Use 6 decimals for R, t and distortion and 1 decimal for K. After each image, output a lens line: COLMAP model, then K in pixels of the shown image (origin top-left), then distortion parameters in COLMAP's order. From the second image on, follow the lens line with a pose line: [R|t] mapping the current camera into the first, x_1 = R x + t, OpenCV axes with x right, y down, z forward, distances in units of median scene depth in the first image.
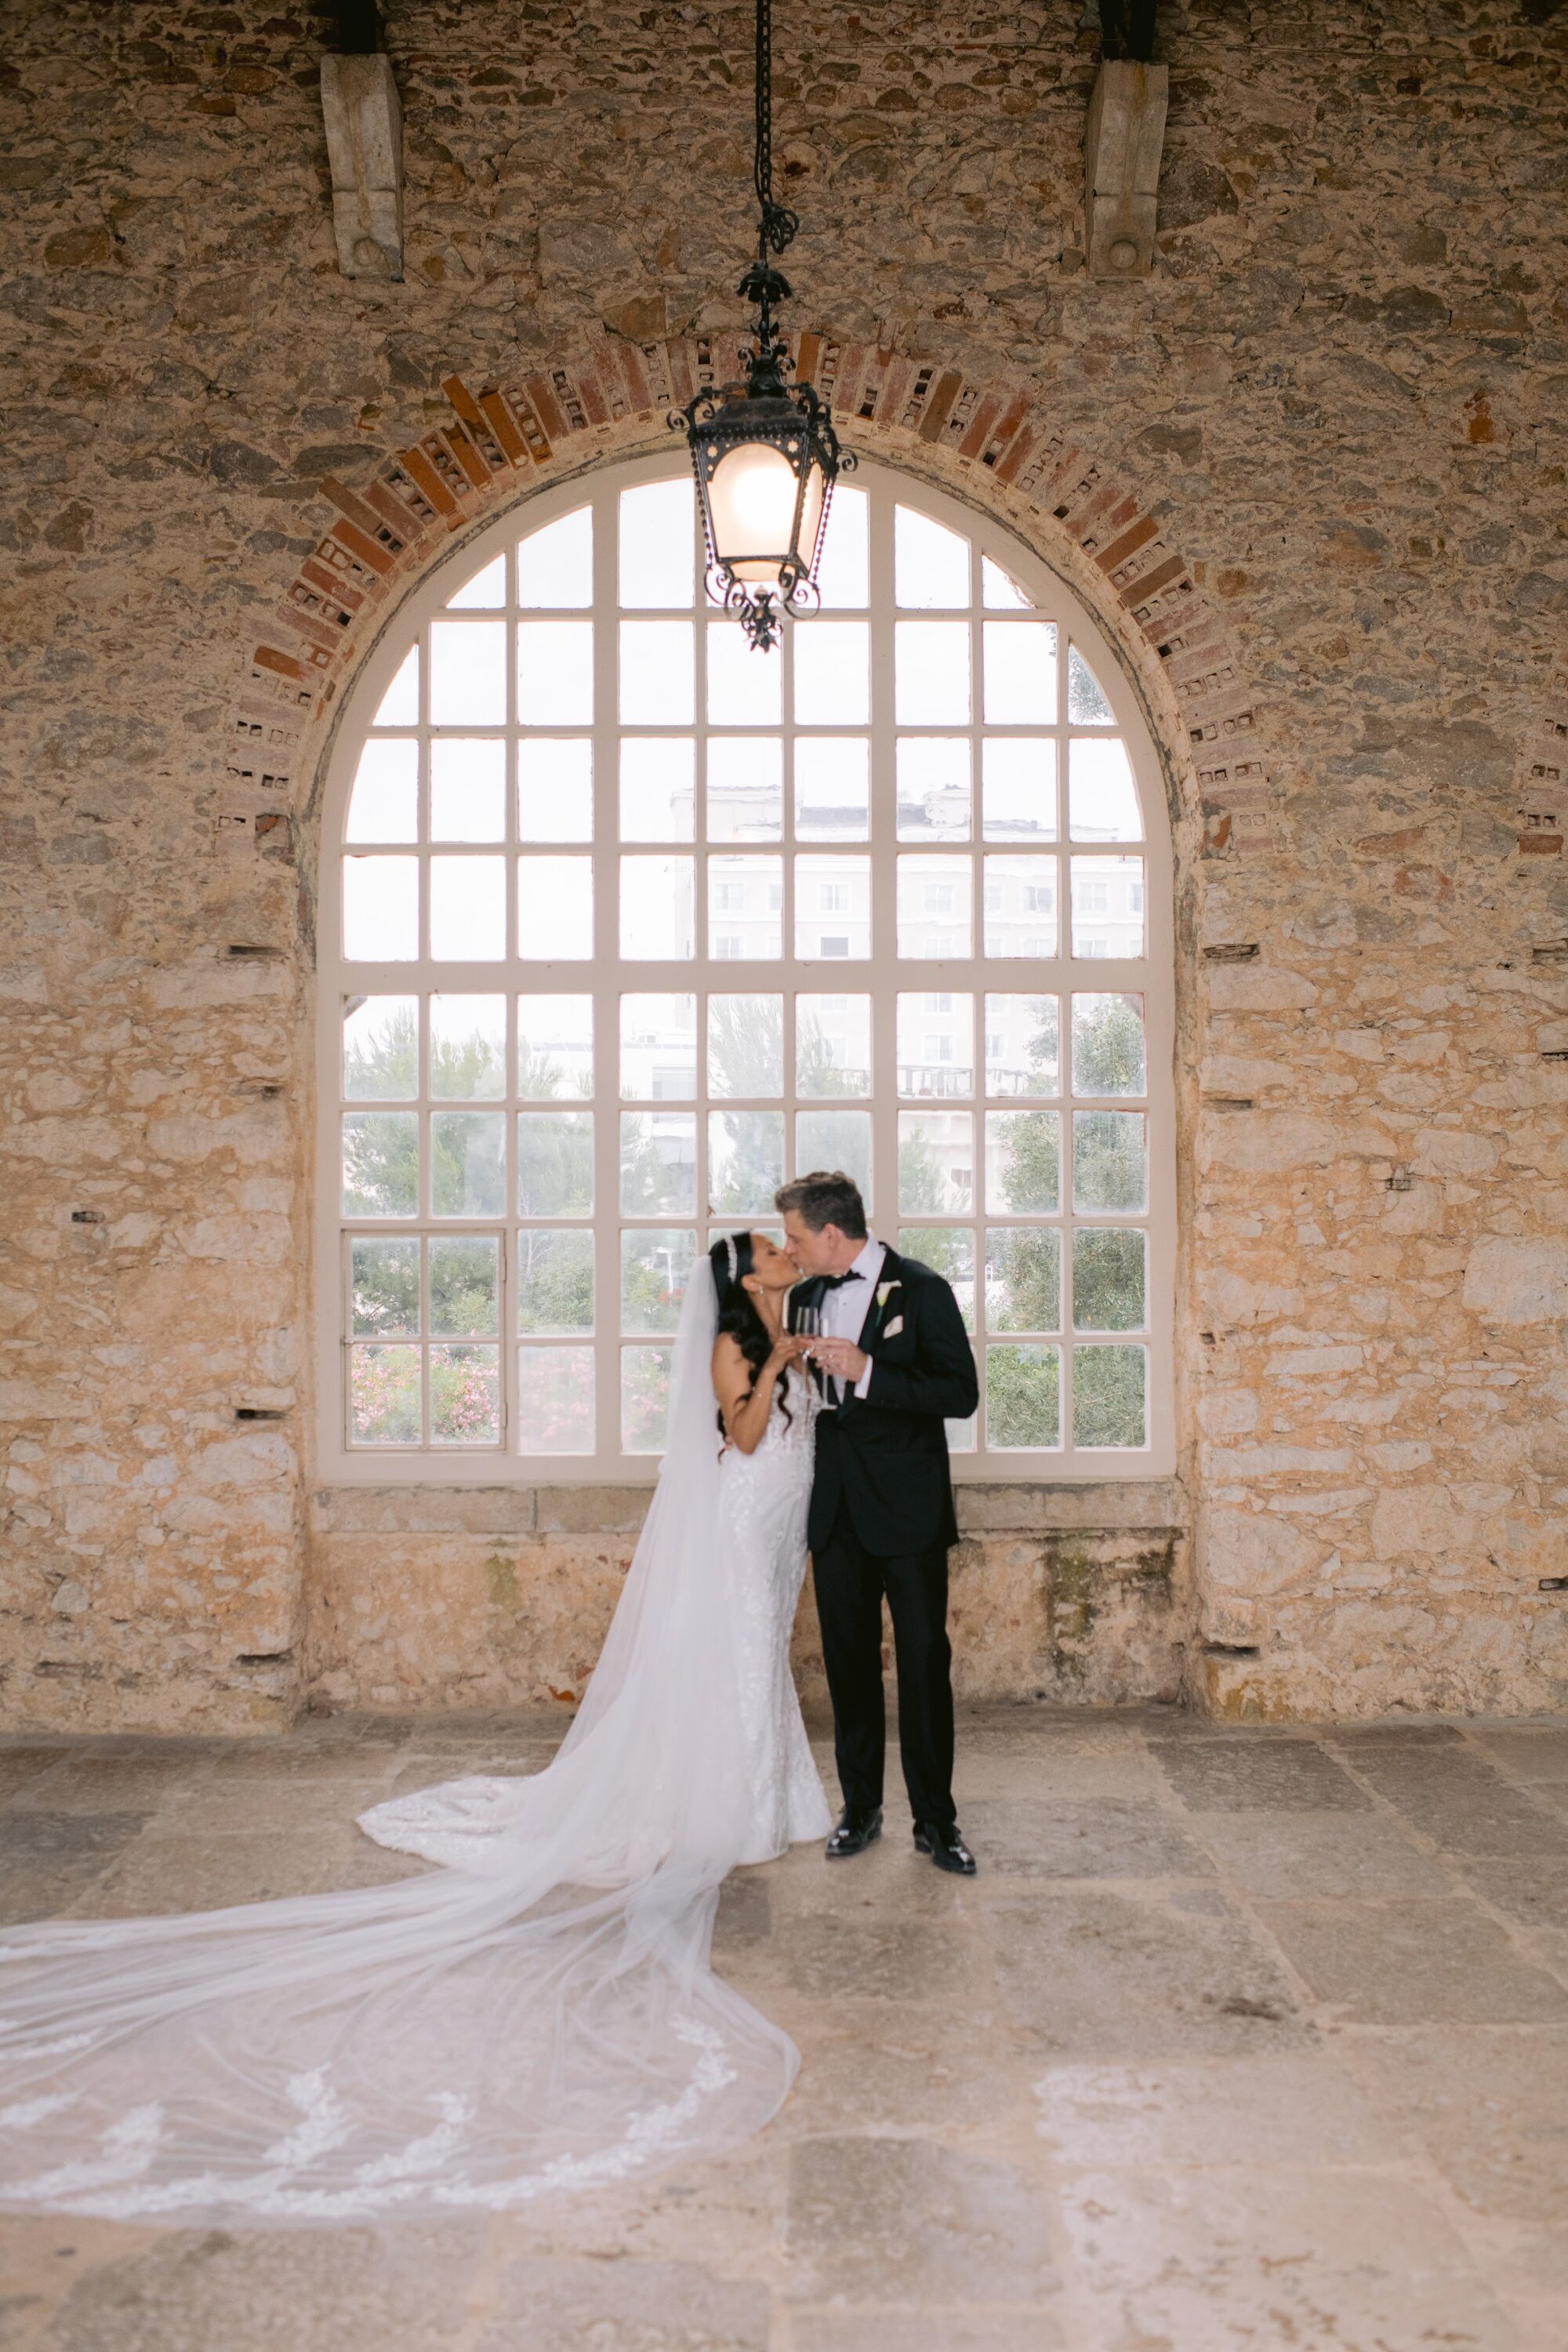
lens RADIAL K [[2520.5, 0, 813.5], [0, 2520.5, 1135.0], [0, 0, 1]] dist [-0.097268, 0.141010]
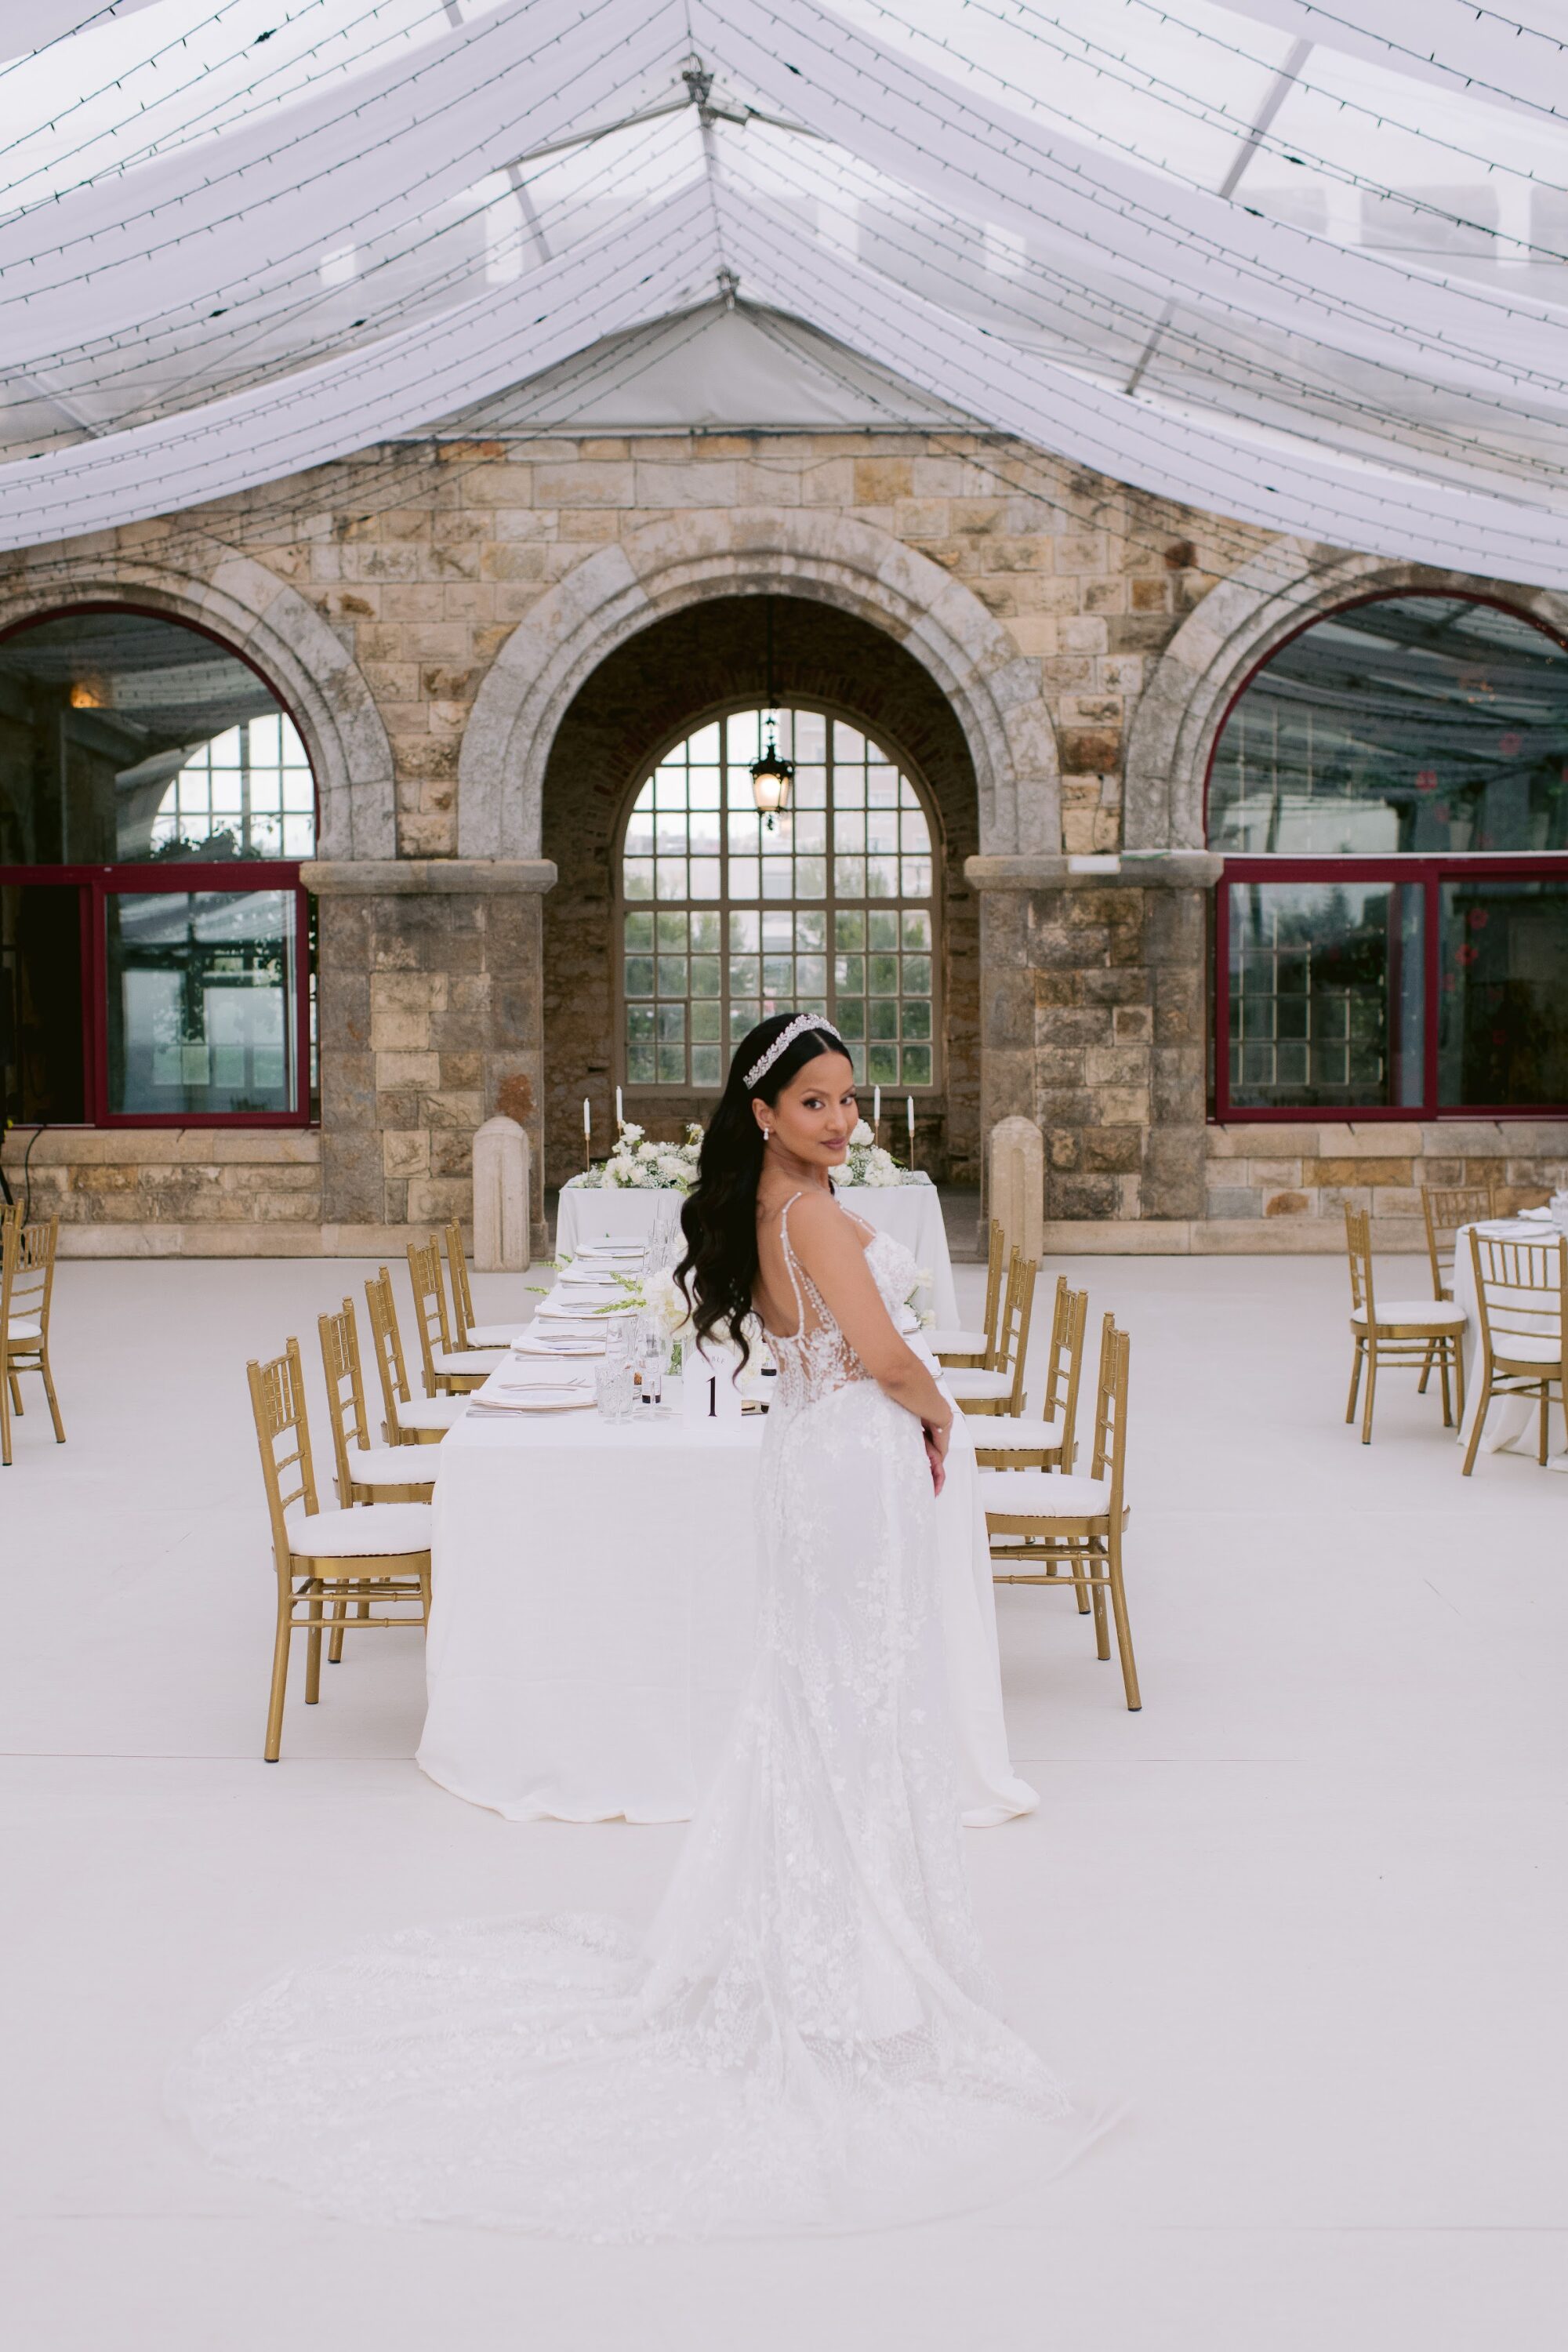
lens RADIAL K [[4720.7, 0, 752.0], [0, 4720.7, 1099.9], [0, 0, 1]] dist [0.311805, 0.013244]
pose [[0.997231, 0.000154, -0.074362, 0.321819], [0.003565, 0.998749, 0.049868, -0.108557], [0.074277, -0.049995, 0.995984, -4.031529]]
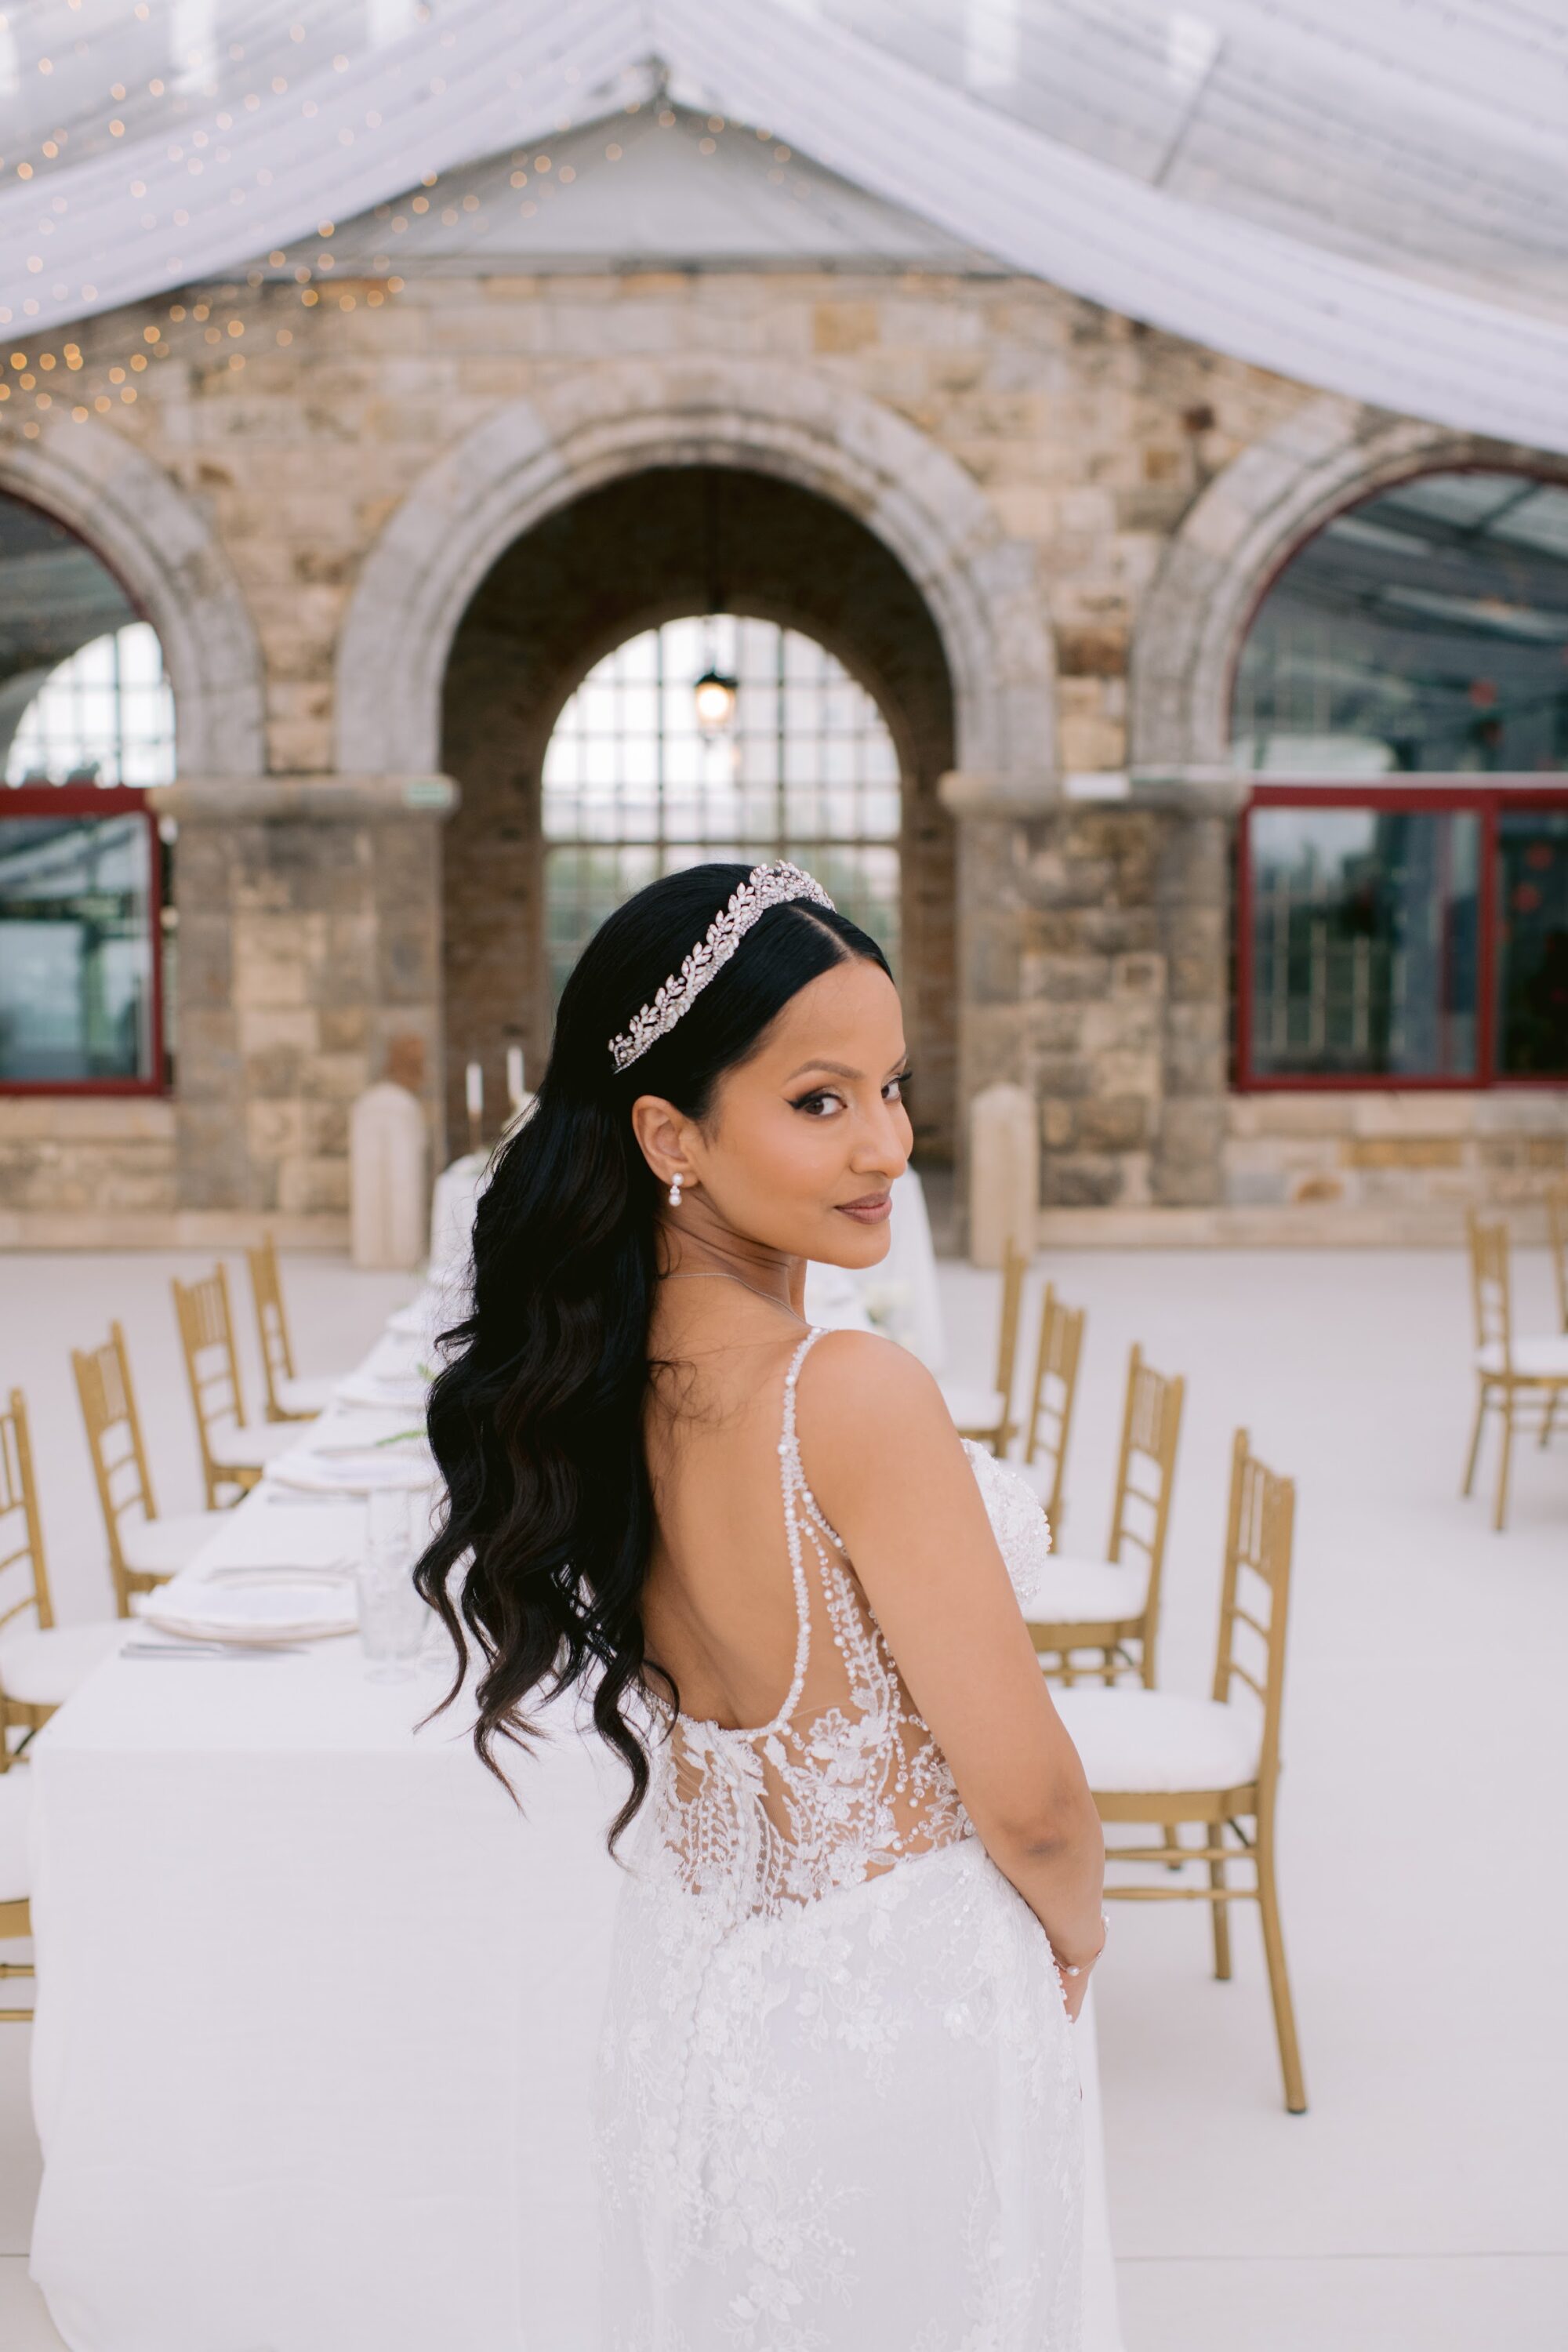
lens RADIAL K [[4117.7, 0, 819.7], [0, 4117.7, 1296.2], [0, 0, 1]] dist [-0.019977, 0.064324]
pose [[0.998829, 0.004717, -0.048154, 0.253449], [0.000454, 0.994278, 0.106823, -0.054702], [0.048383, -0.106720, 0.993111, -2.868293]]
